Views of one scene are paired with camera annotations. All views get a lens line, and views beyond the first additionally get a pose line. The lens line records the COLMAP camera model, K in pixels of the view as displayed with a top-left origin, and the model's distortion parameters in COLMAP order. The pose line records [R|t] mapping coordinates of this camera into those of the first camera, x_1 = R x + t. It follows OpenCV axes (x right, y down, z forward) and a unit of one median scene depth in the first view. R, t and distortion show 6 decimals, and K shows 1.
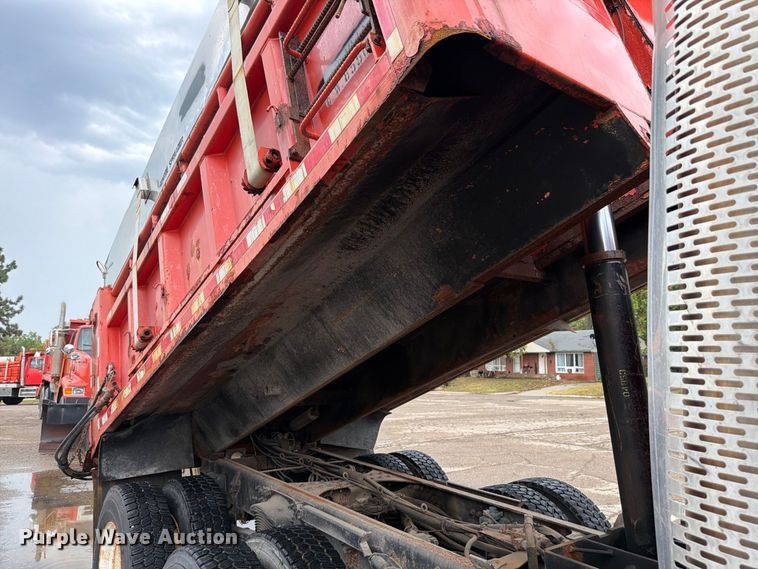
lens RADIAL K [[535.5, 0, 379.0], [0, 535.5, 284.5], [0, 0, 1]] dist [0.069679, -0.082639]
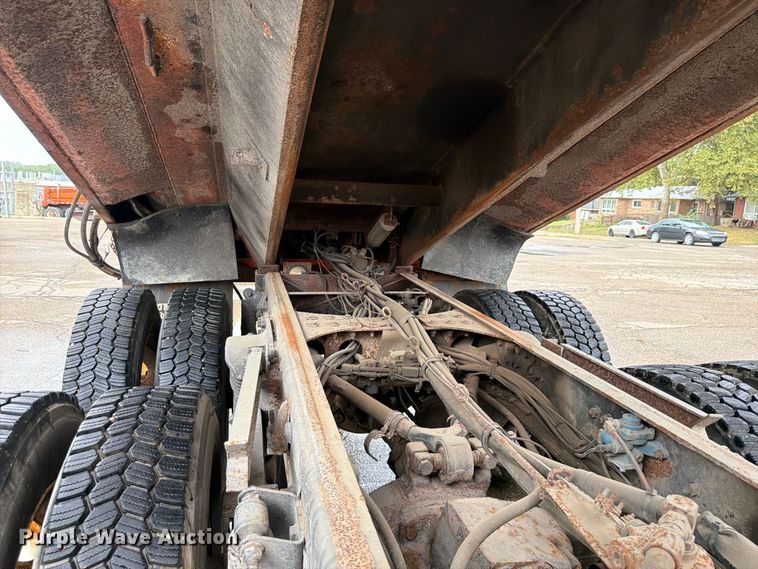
lens RADIAL K [[535.5, 0, 379.0], [0, 535.5, 284.5], [0, 0, 1]] dist [0.069679, -0.082639]
pose [[0.921957, 0.095620, -0.375302, 0.116530], [0.017559, 0.957726, 0.287144, 0.117662], [0.386894, -0.271324, 0.881304, 0.370266]]
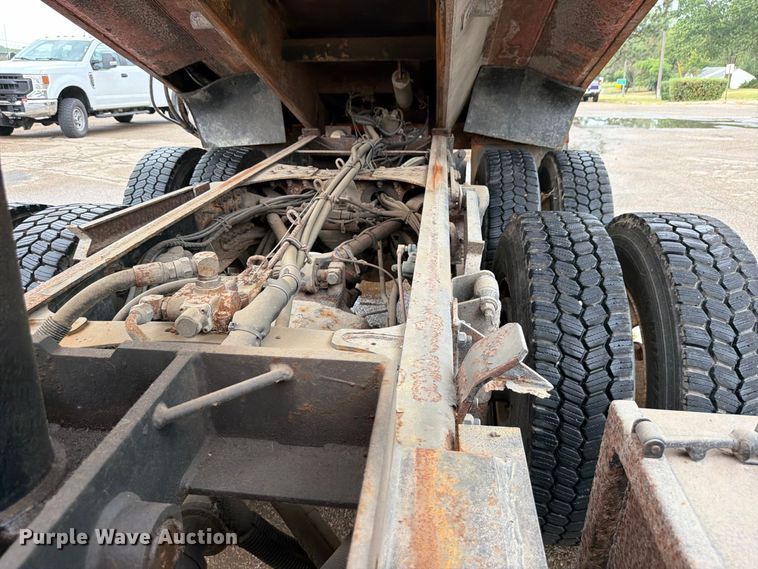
lens RADIAL K [[533.8, 0, 379.0], [0, 533.8, 284.5], [0, 0, 1]] dist [0.078557, -0.106829]
pose [[0.720362, 0.240229, -0.650668, 0.340638], [0.114880, 0.883823, 0.453497, 0.150942], [0.684018, -0.401431, 0.609075, 0.446874]]
